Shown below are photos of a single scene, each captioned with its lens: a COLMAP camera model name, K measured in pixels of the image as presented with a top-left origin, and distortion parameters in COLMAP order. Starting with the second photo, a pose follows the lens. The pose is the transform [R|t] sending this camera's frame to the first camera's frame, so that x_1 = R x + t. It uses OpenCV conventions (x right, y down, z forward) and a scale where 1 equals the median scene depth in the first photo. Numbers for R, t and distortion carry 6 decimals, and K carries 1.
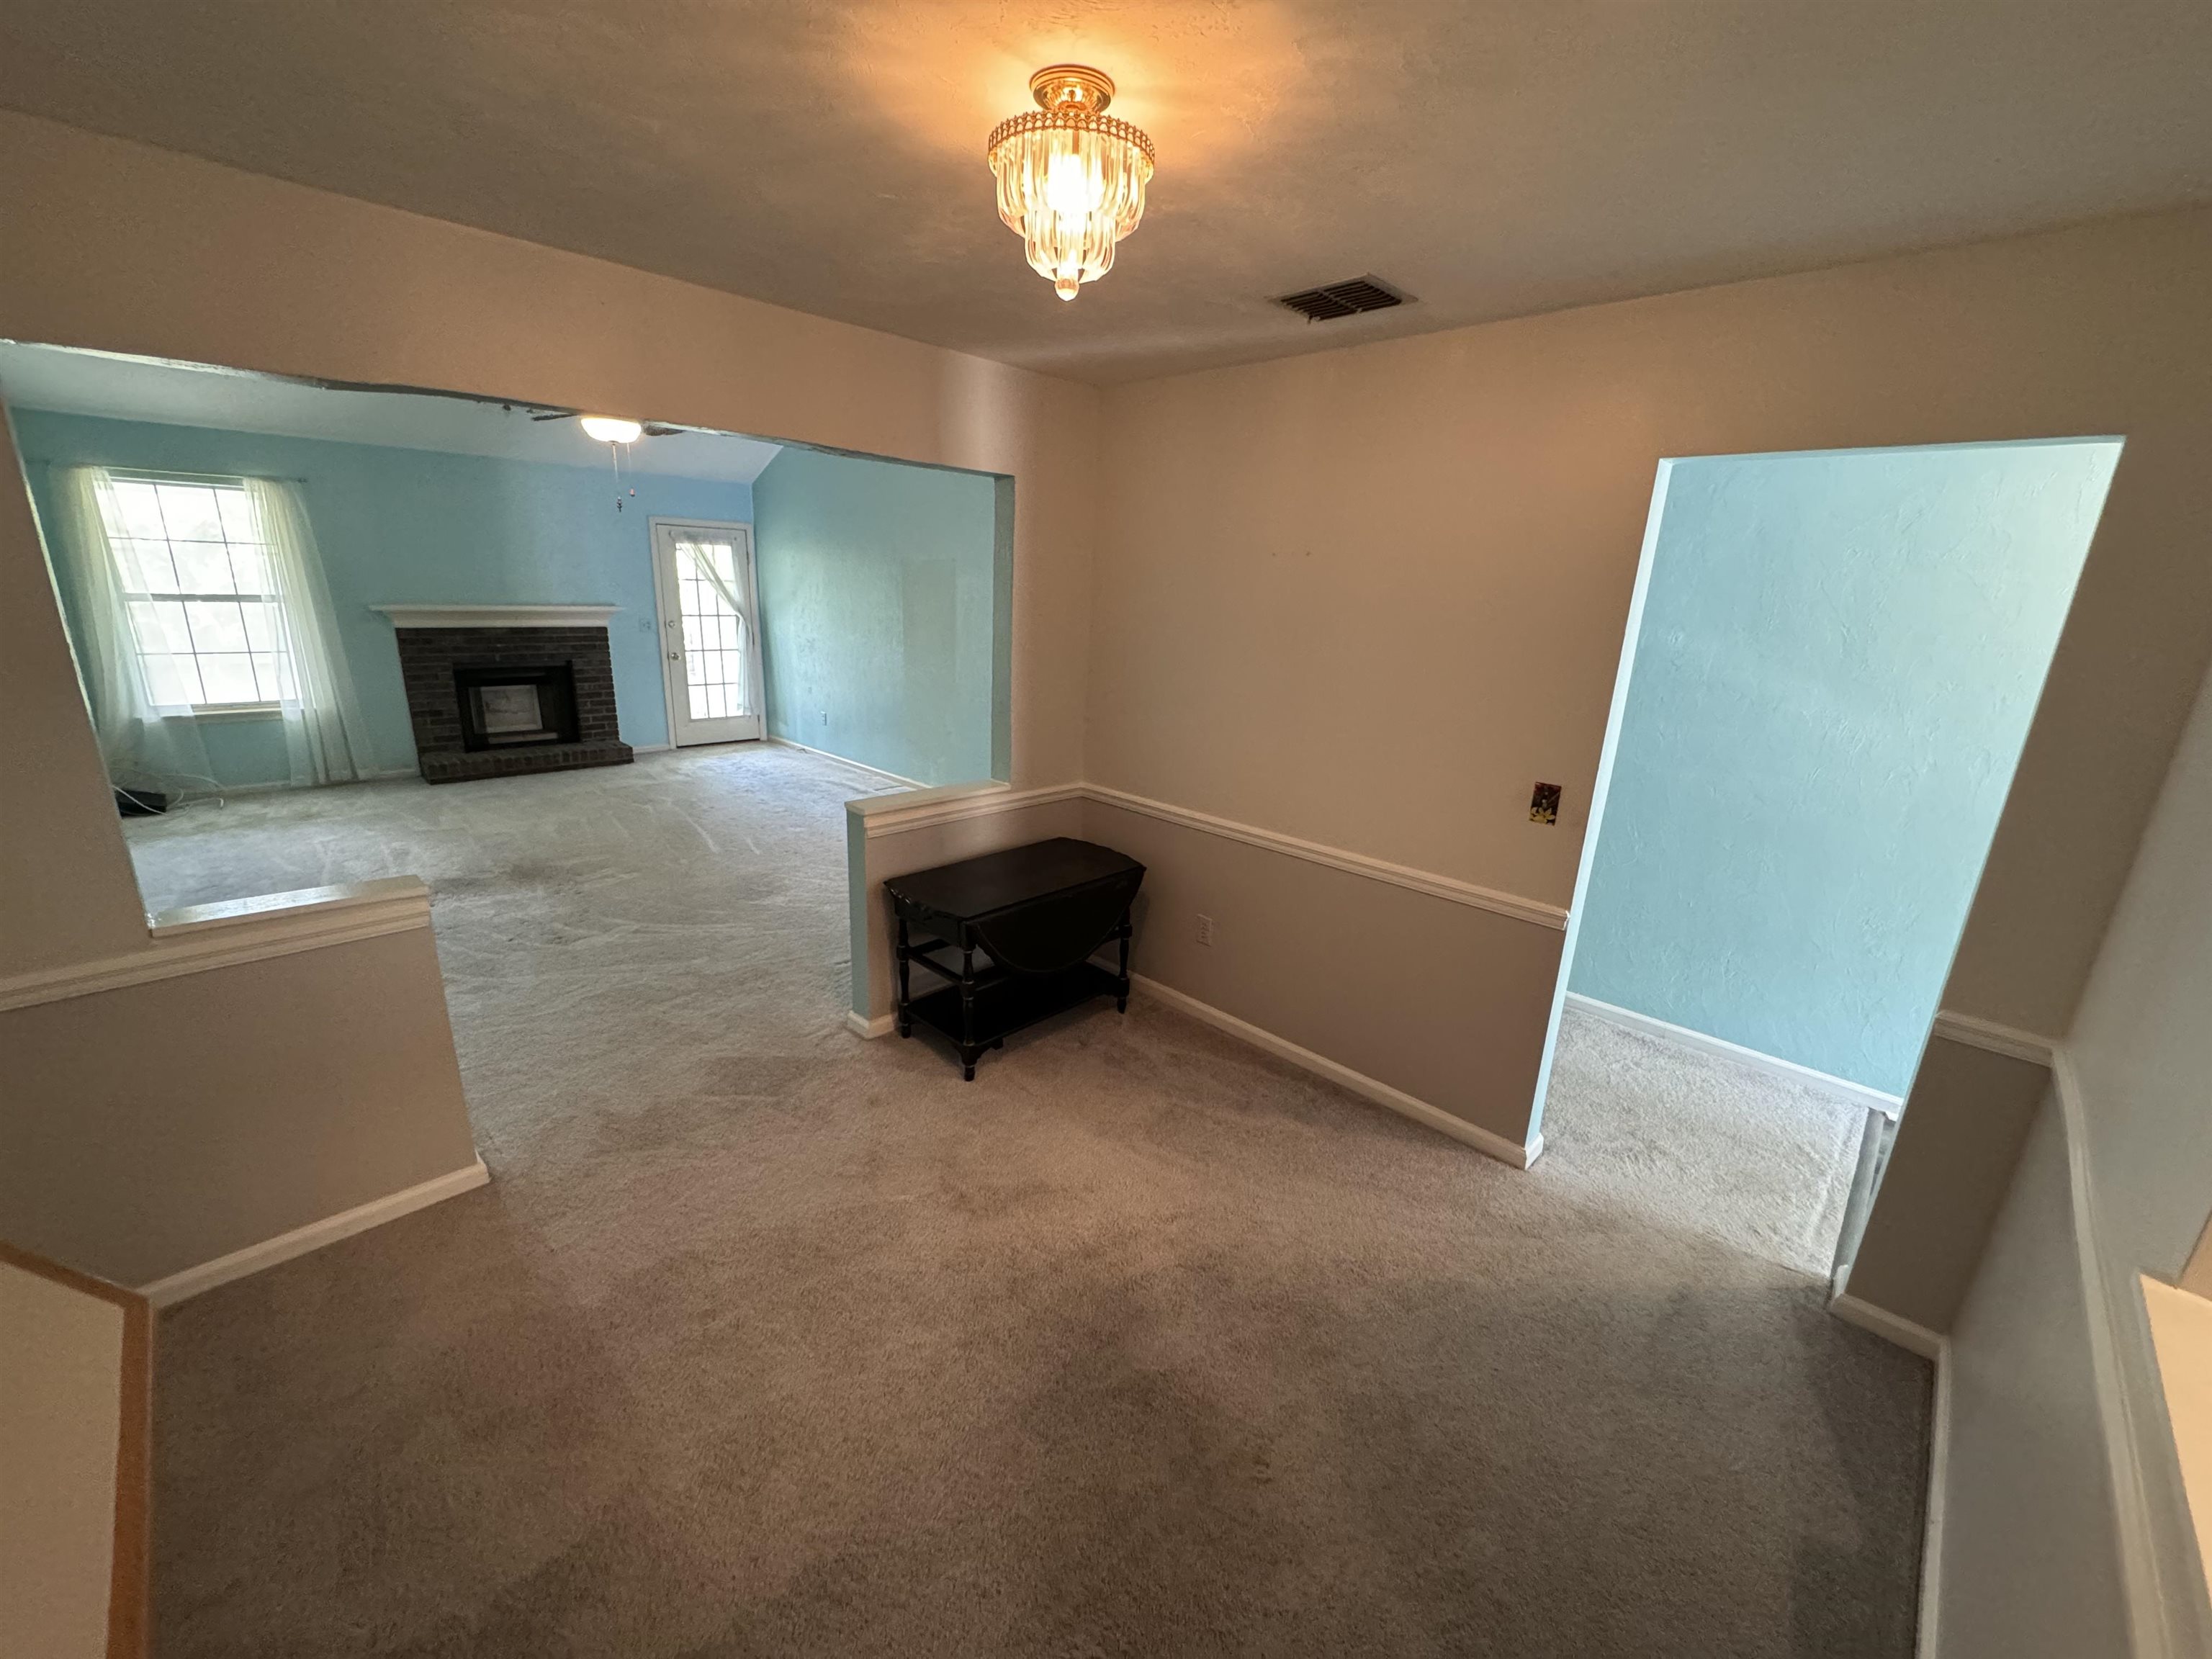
lens RADIAL K [[881.3, 0, 1106.0], [0, 881.3, 829.5], [0, 0, 1]] dist [-0.001828, 0.000033]
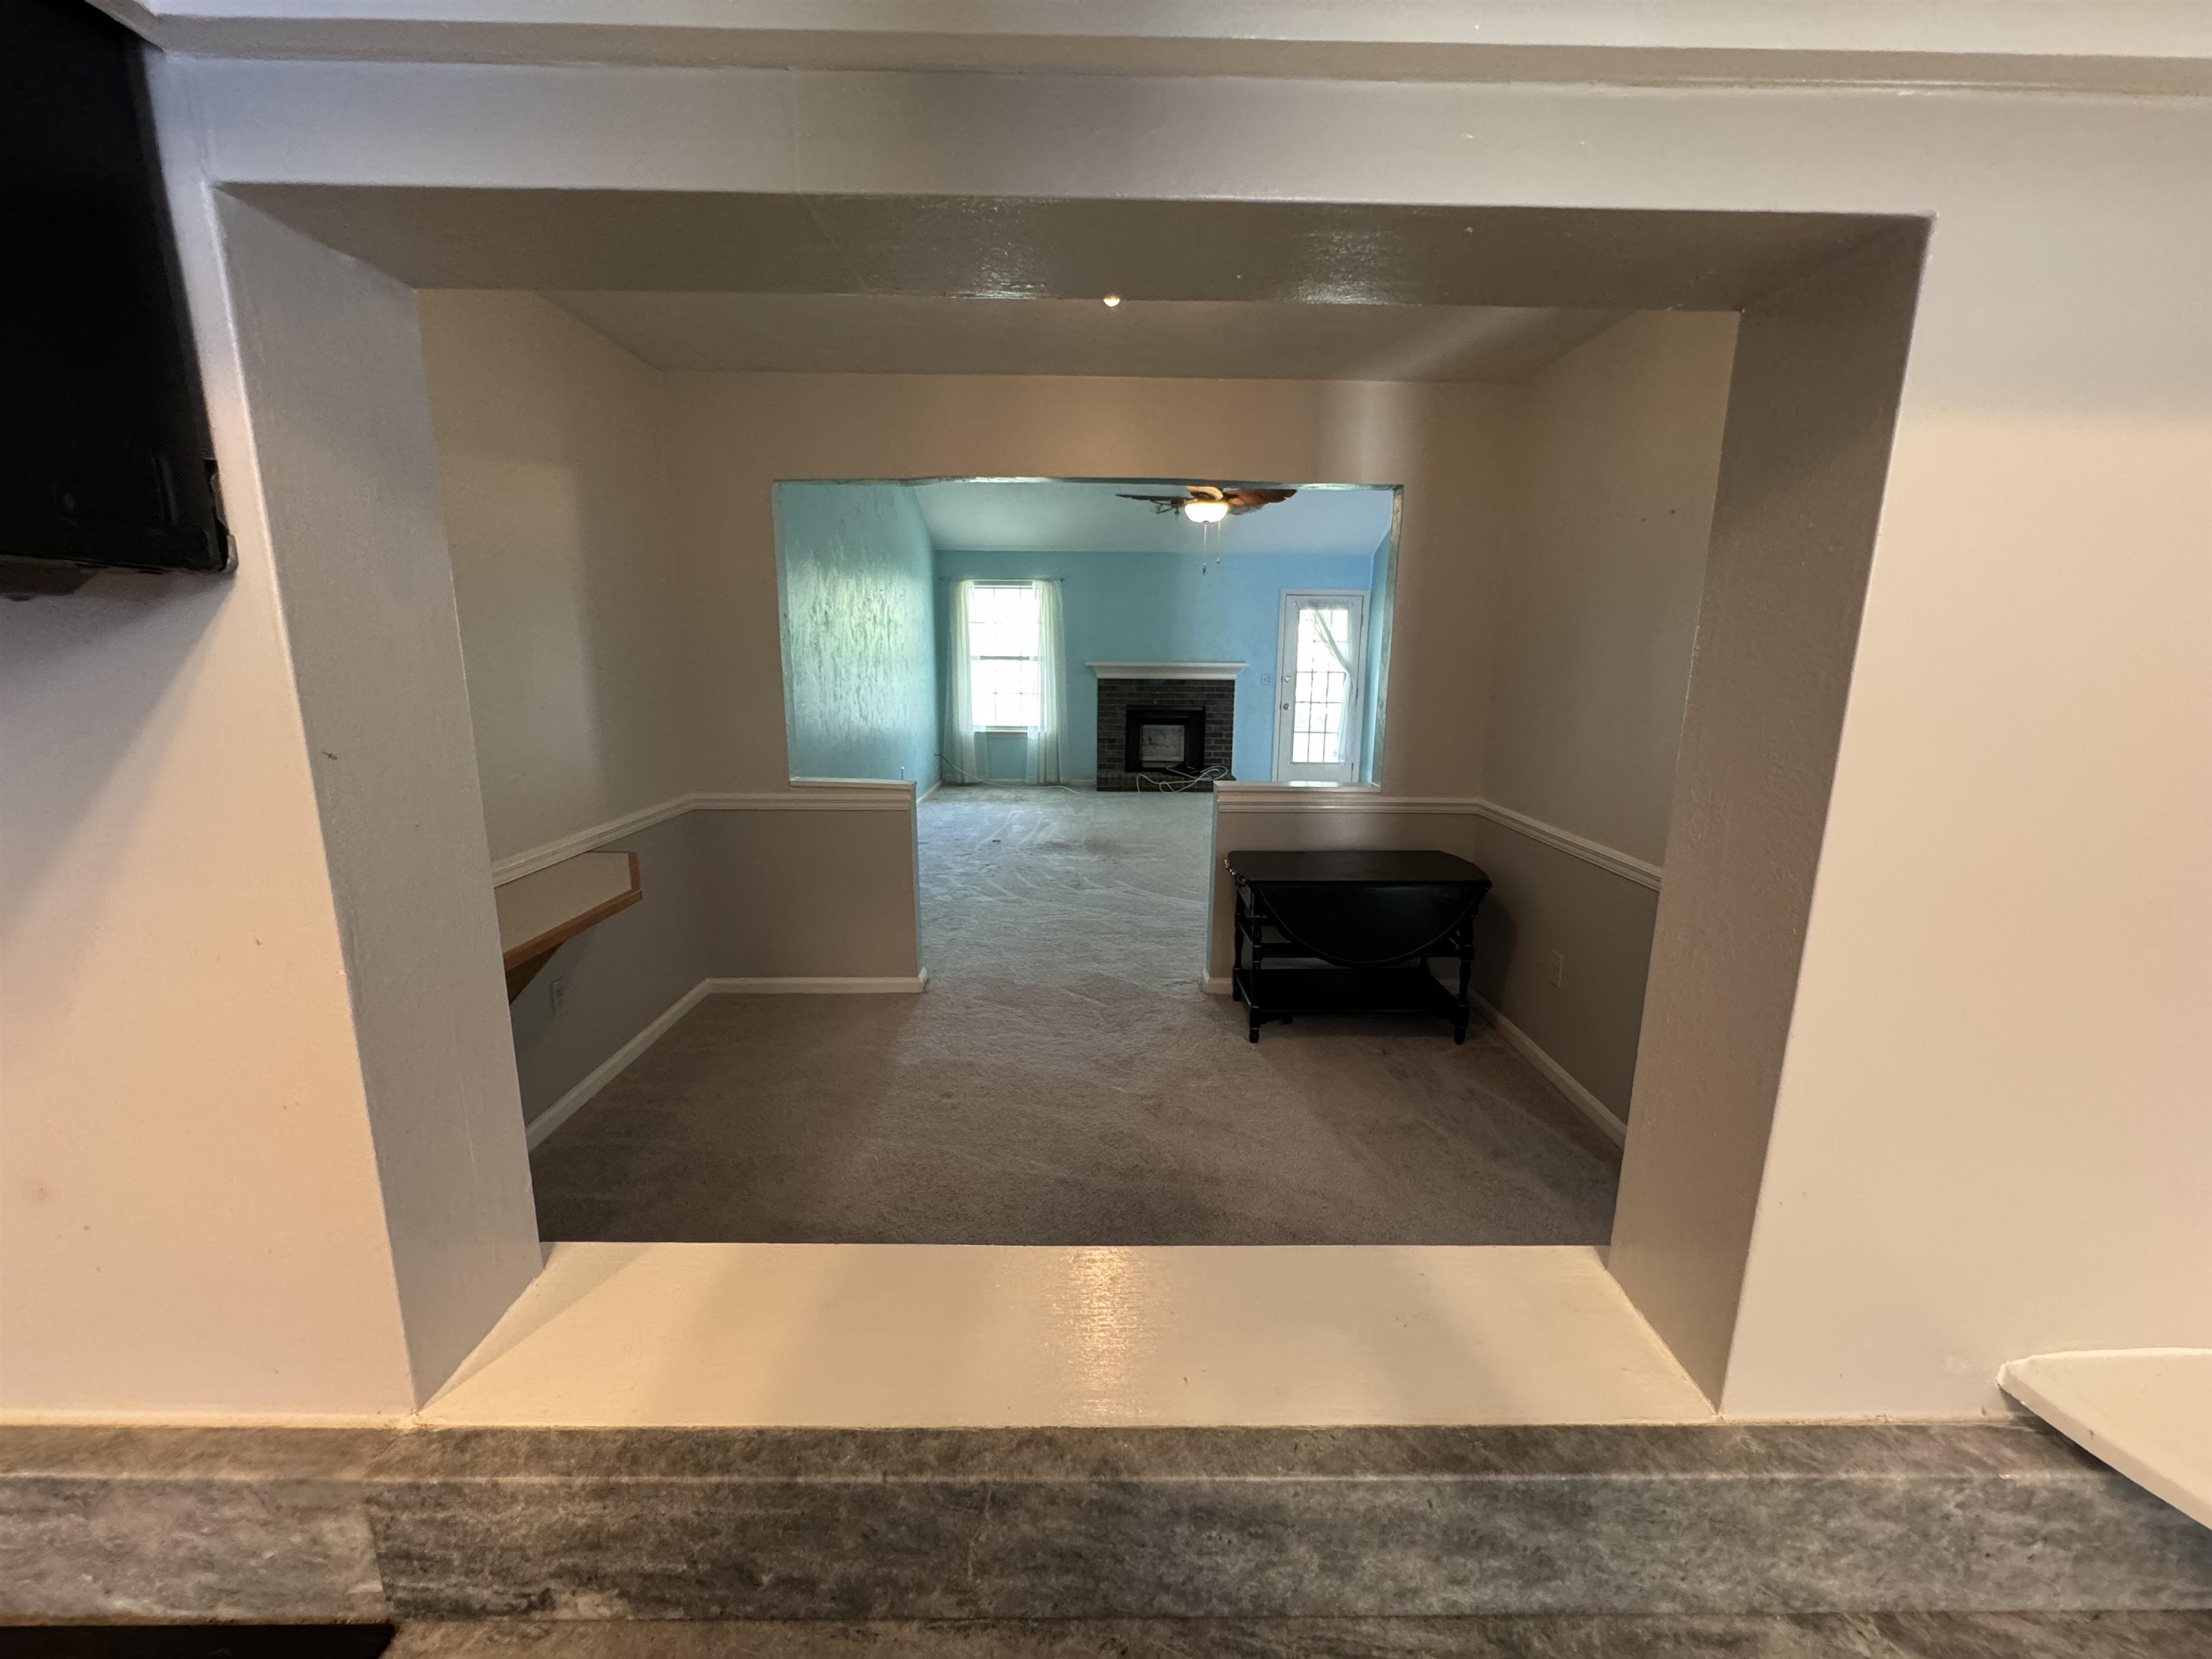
lens RADIAL K [[881.3, 0, 1106.0], [0, 881.3, 829.5], [0, 0, 1]] dist [-0.001828, 0.000033]
pose [[0.710042, 0.106448, -0.696067, 0.224699], [-0.173621, 0.984454, -0.026556, 0.046833], [0.682419, 0.139707, 0.717486, 0.041013]]
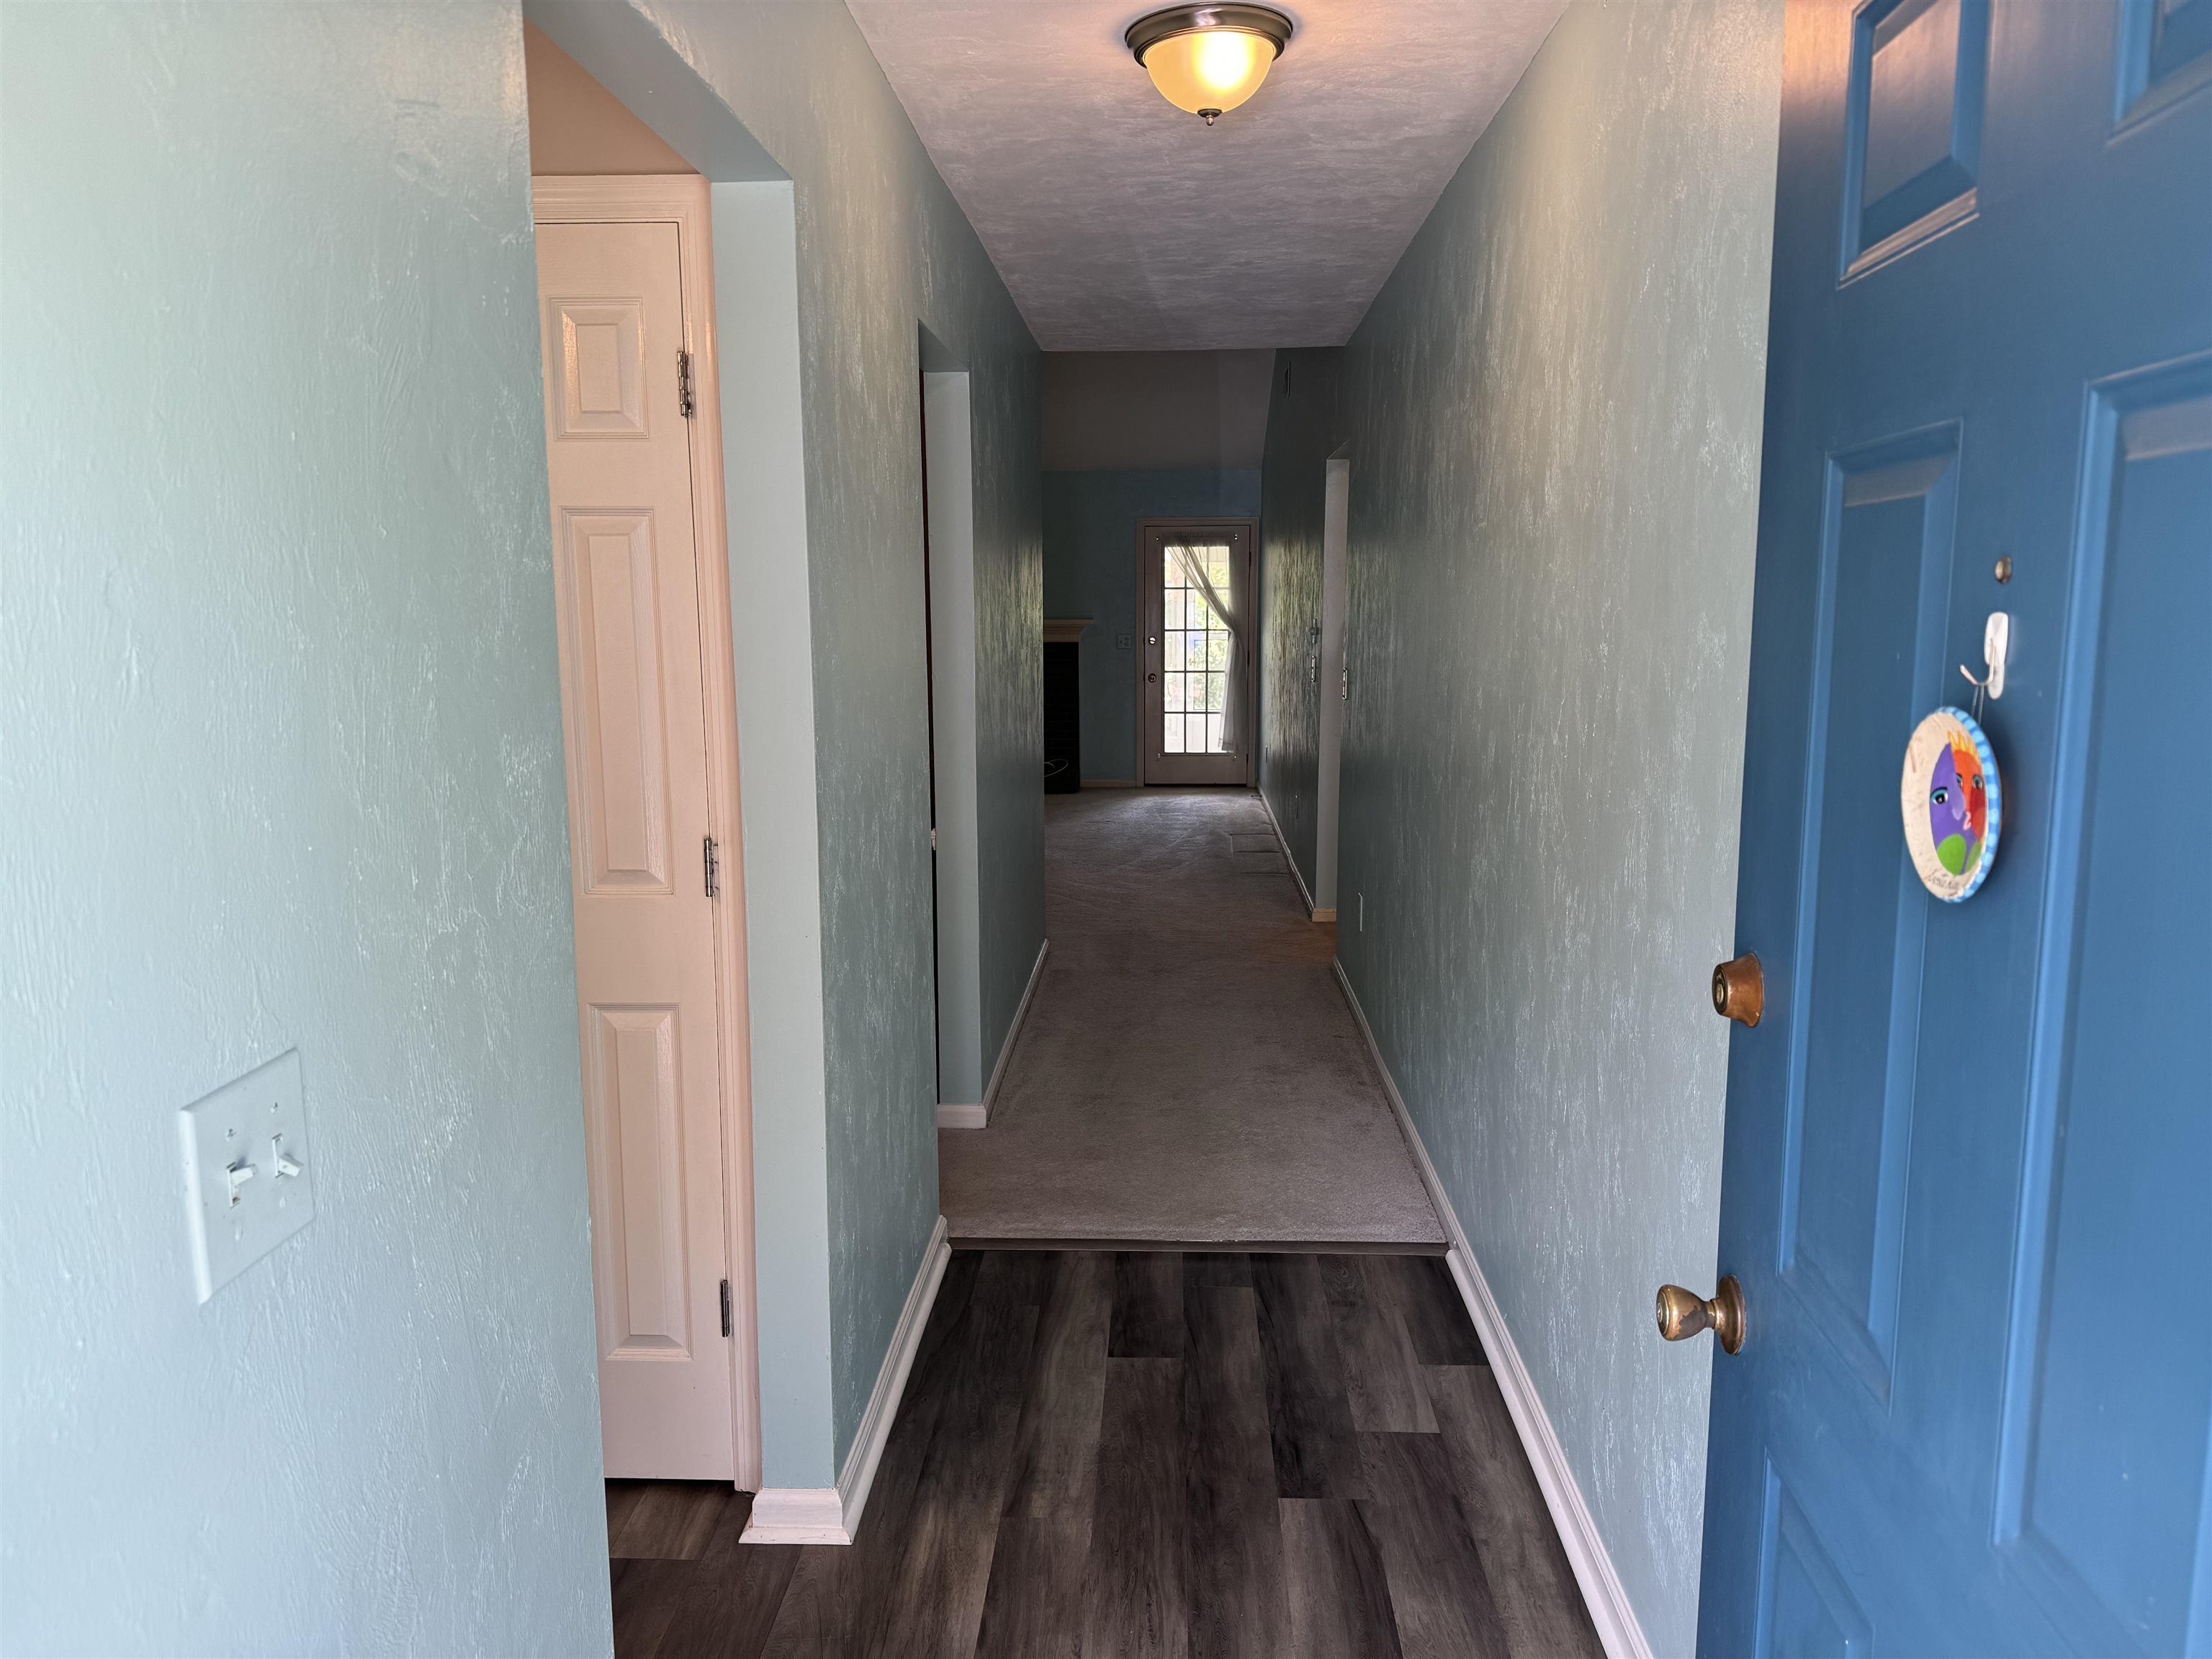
lens RADIAL K [[1534.5, 0, 1106.0], [0, 1534.5, 829.5], [0, 0, 1]] dist [0.120866, -0.000415]
pose [[0.666254, 0.068314, -0.742589, 0.806696], [-0.174952, 0.982322, -0.066599, 0.073745], [0.724912, 0.174290, 0.666428, 0.004752]]
